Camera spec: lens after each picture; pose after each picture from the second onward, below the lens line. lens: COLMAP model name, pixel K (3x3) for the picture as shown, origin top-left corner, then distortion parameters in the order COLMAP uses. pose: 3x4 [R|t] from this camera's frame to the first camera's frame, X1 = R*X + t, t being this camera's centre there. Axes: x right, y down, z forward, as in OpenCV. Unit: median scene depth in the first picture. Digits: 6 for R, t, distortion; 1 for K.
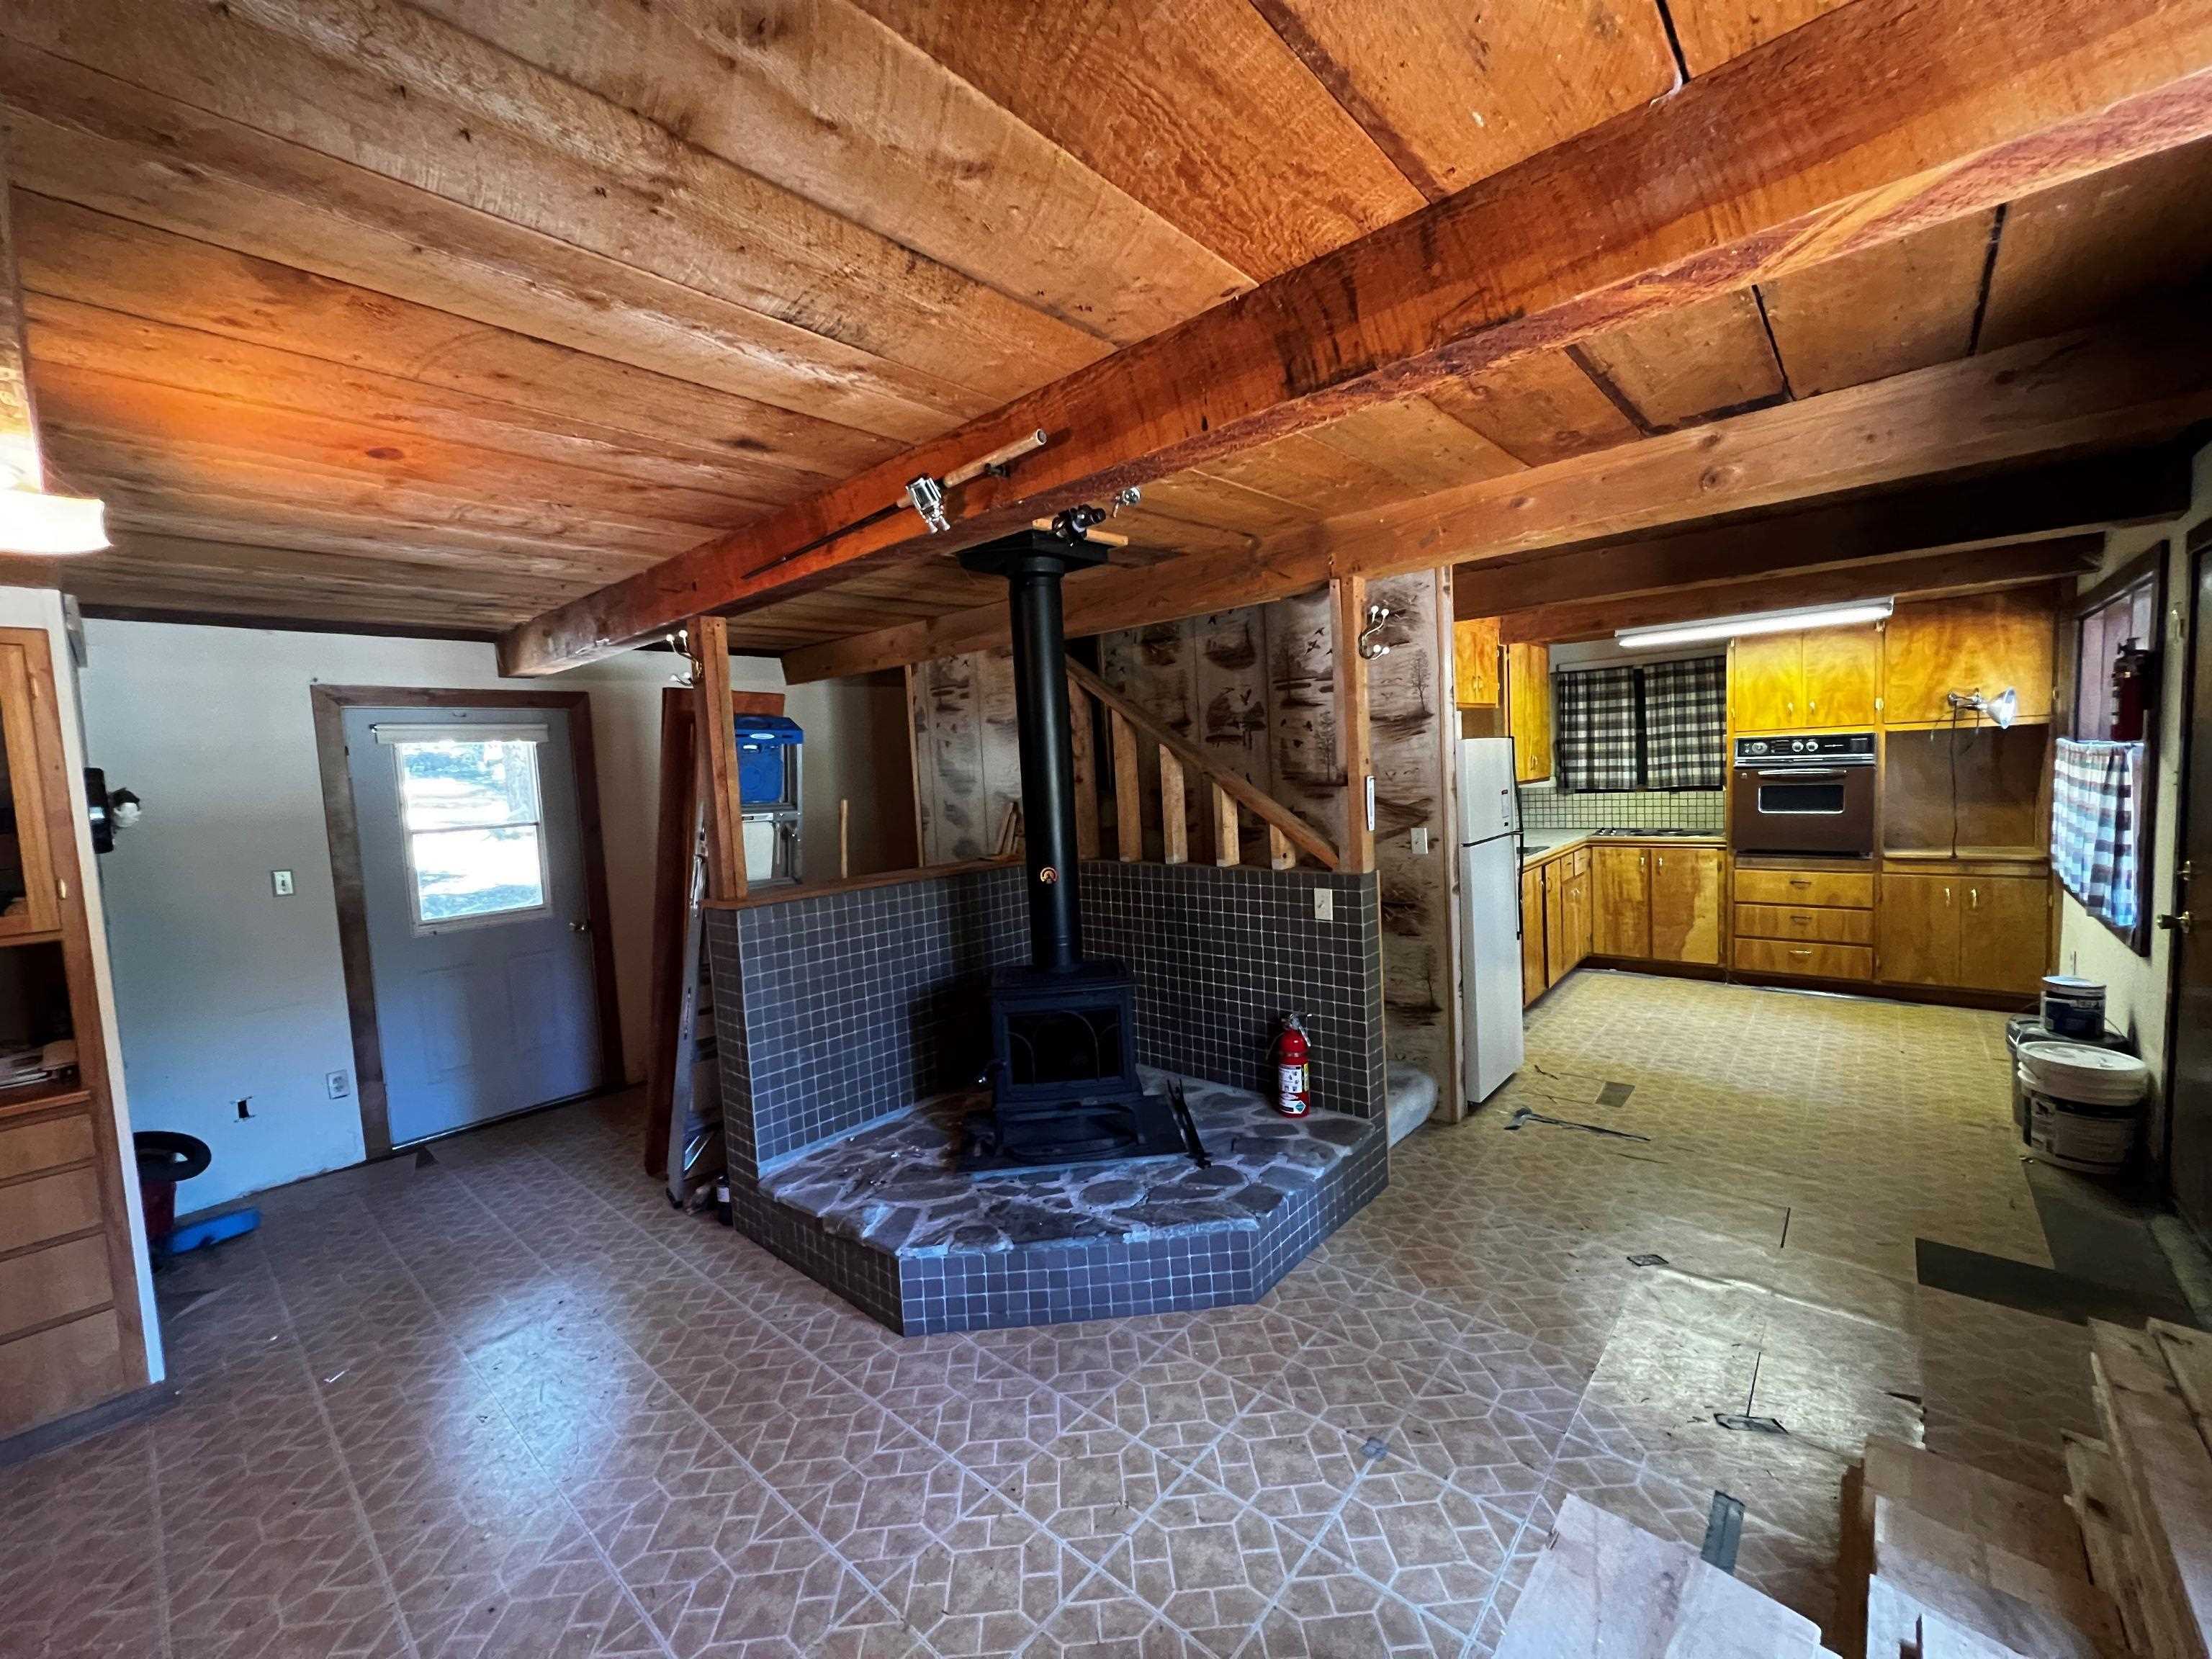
lens RADIAL K [[885.5, 0, 1102.6], [0, 885.5, 828.4], [0, 0, 1]] dist [-0.001047, -0.000482]
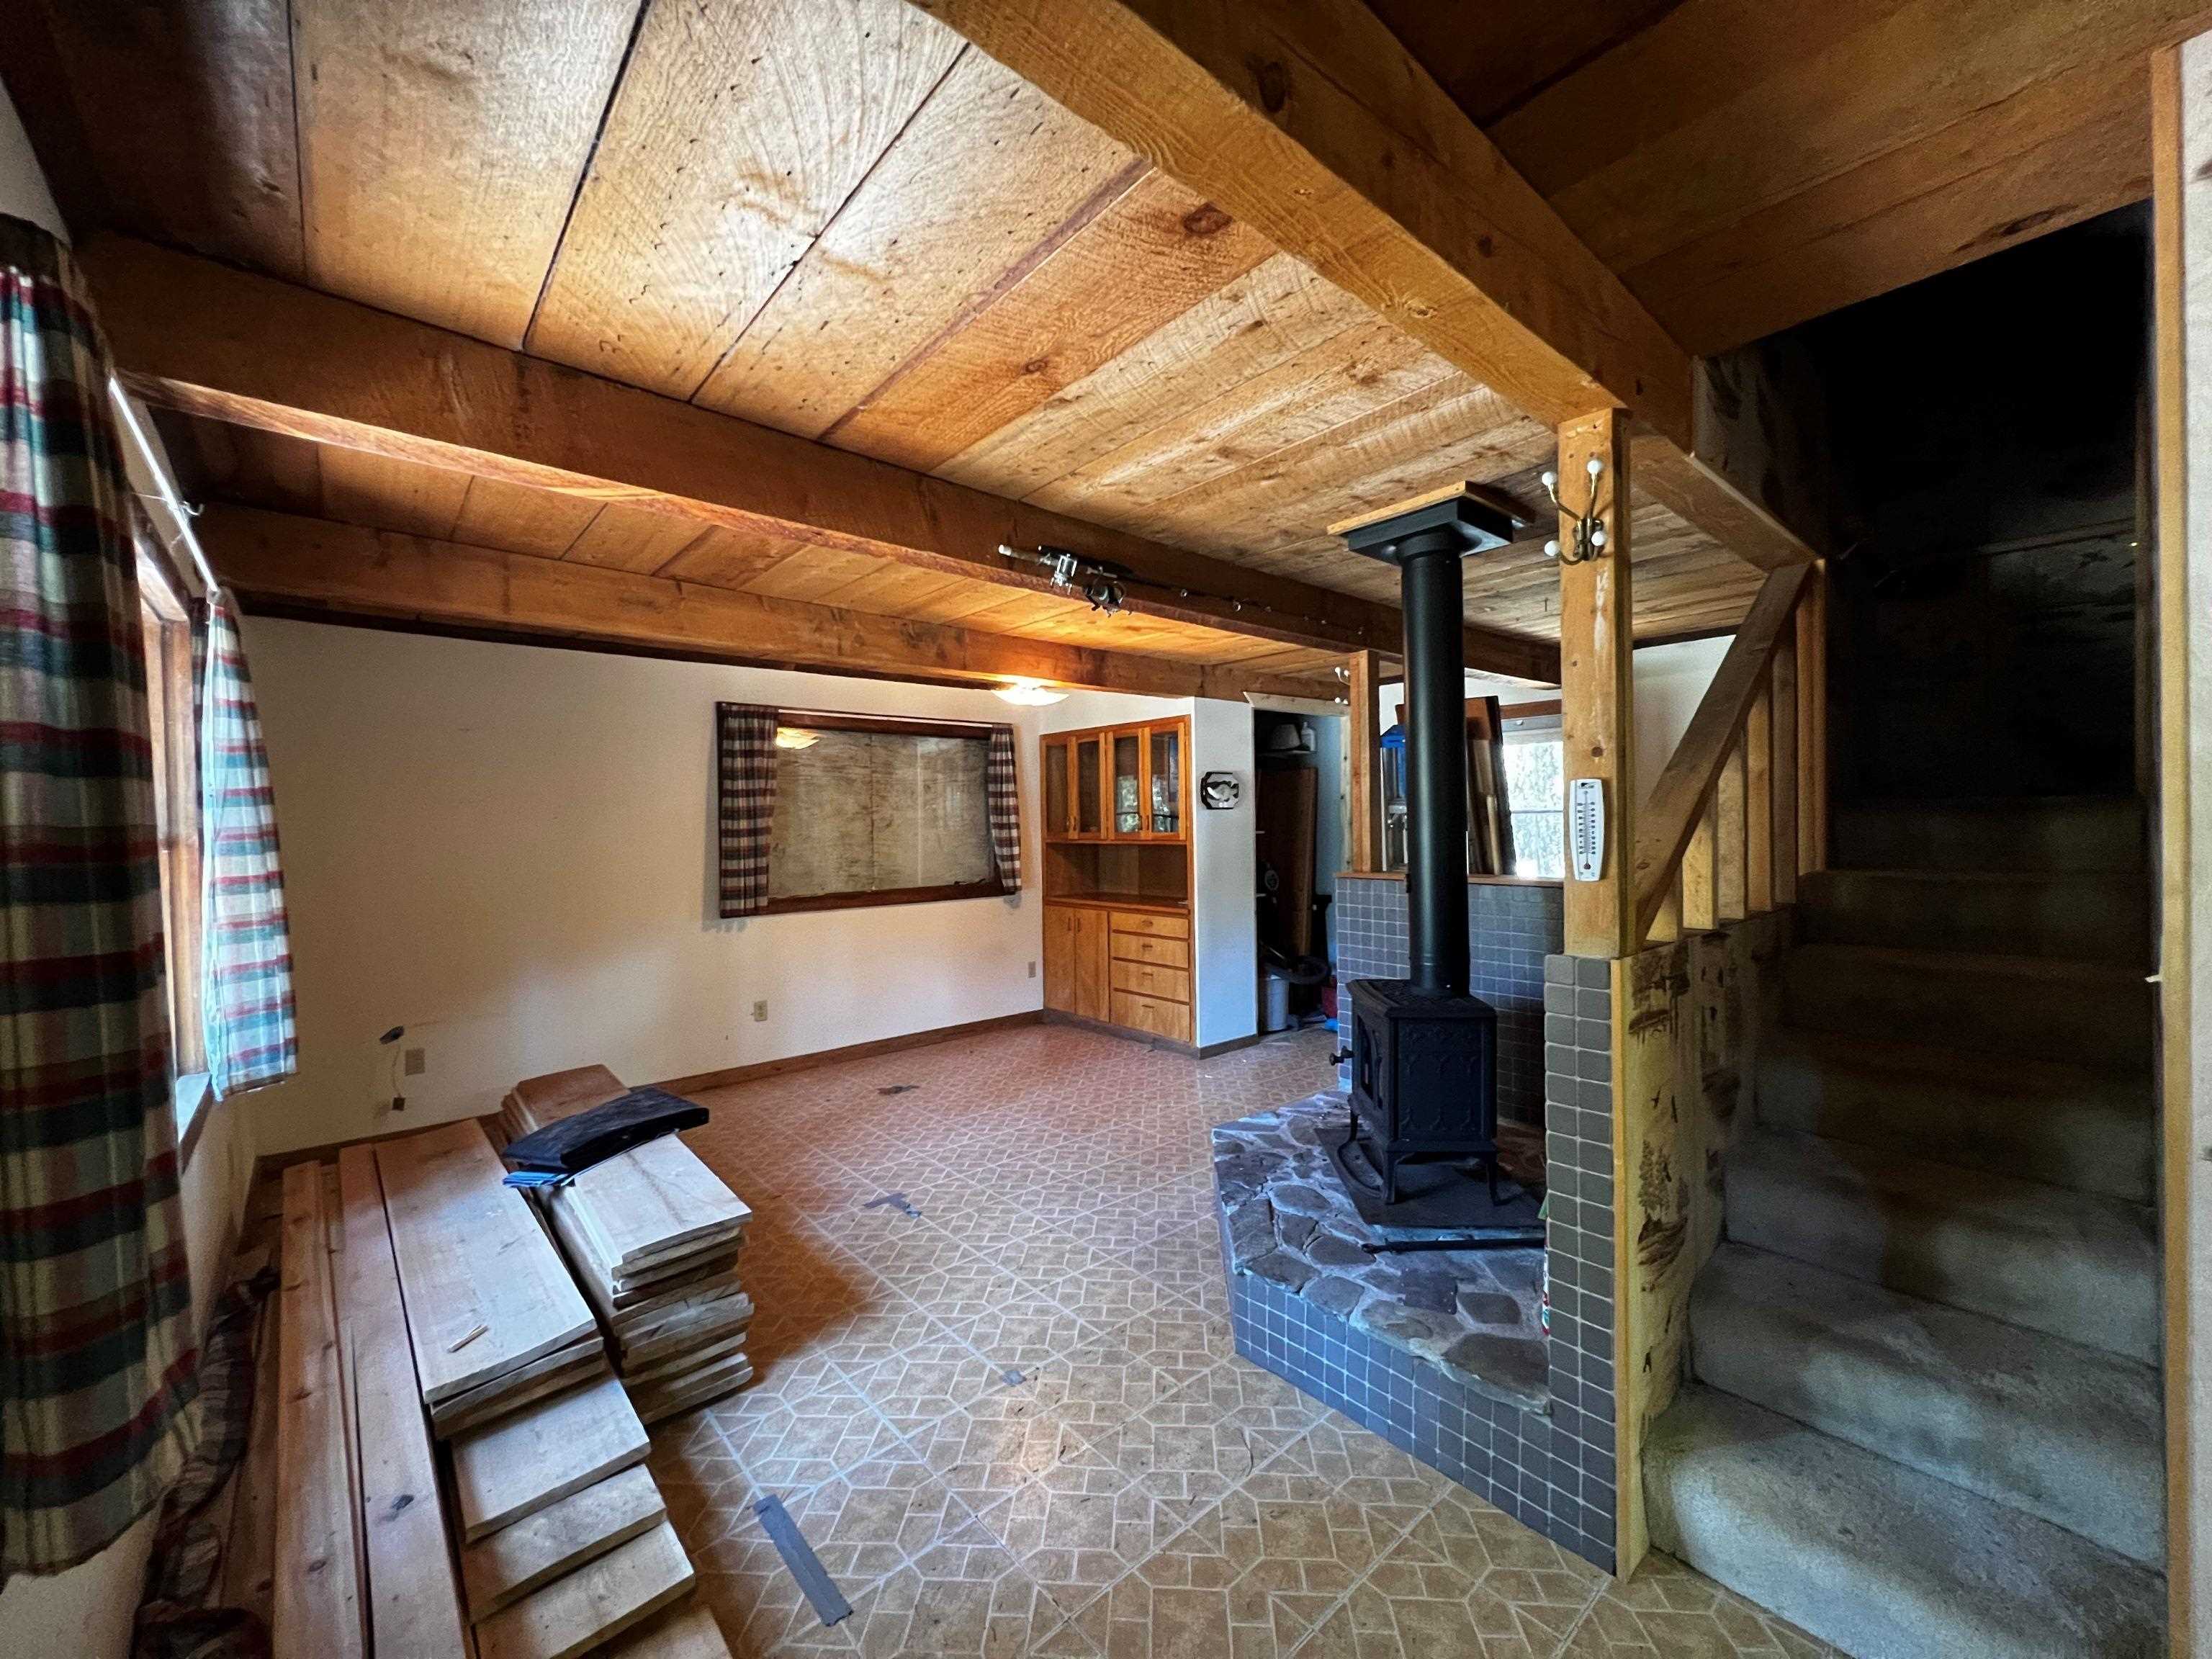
lens RADIAL K [[885.5, 0, 1105.0], [0, 885.5, 829.5], [0, 0, 1]] dist [-0.001047, -0.000482]
pose [[-0.125318, 0.065306, -0.989965, 0.503377], [-0.045356, 0.996411, 0.071473, -0.031087], [0.991079, 0.053858, -0.121906, 0.447415]]
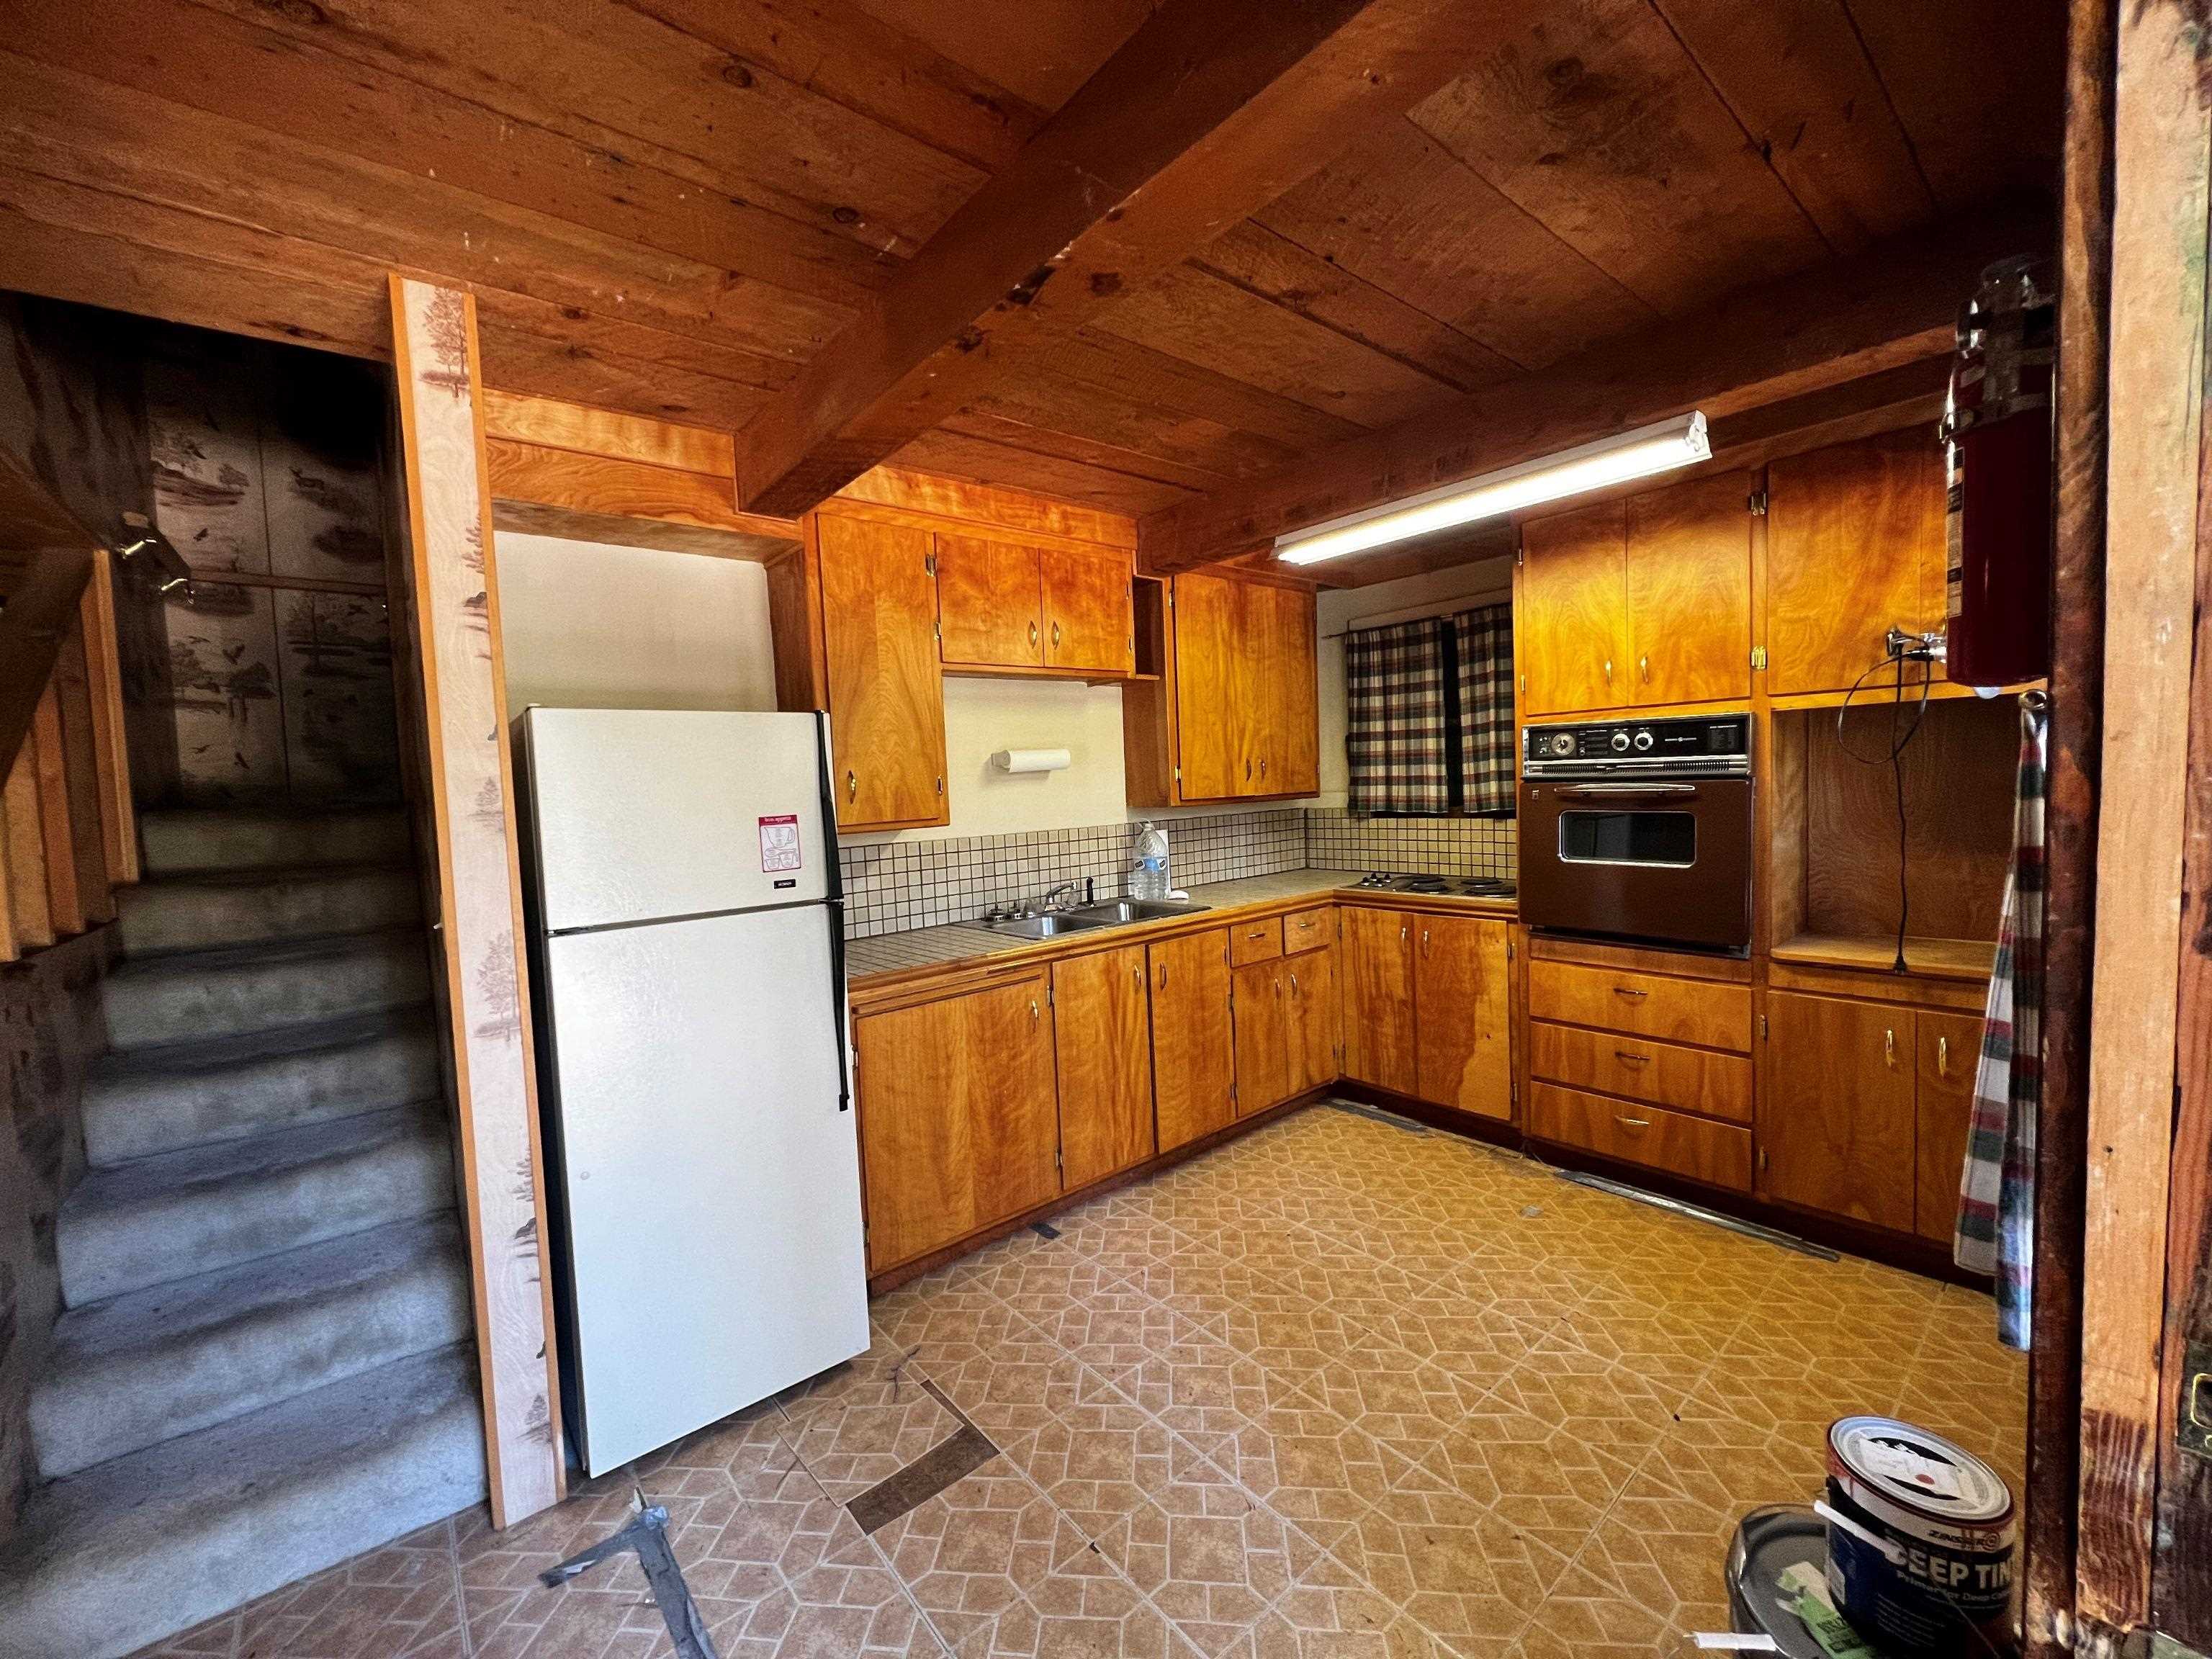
lens RADIAL K [[885.5, 0, 1104.8], [0, 885.5, 824.2], [0, 0, 1]] dist [-0.001047, -0.000482]
pose [[0.987979, 0.017449, -0.153599, 0.539830], [-0.019852, 0.999703, -0.014120, -0.026904], [0.153307, 0.016999, 0.988032, 0.404000]]
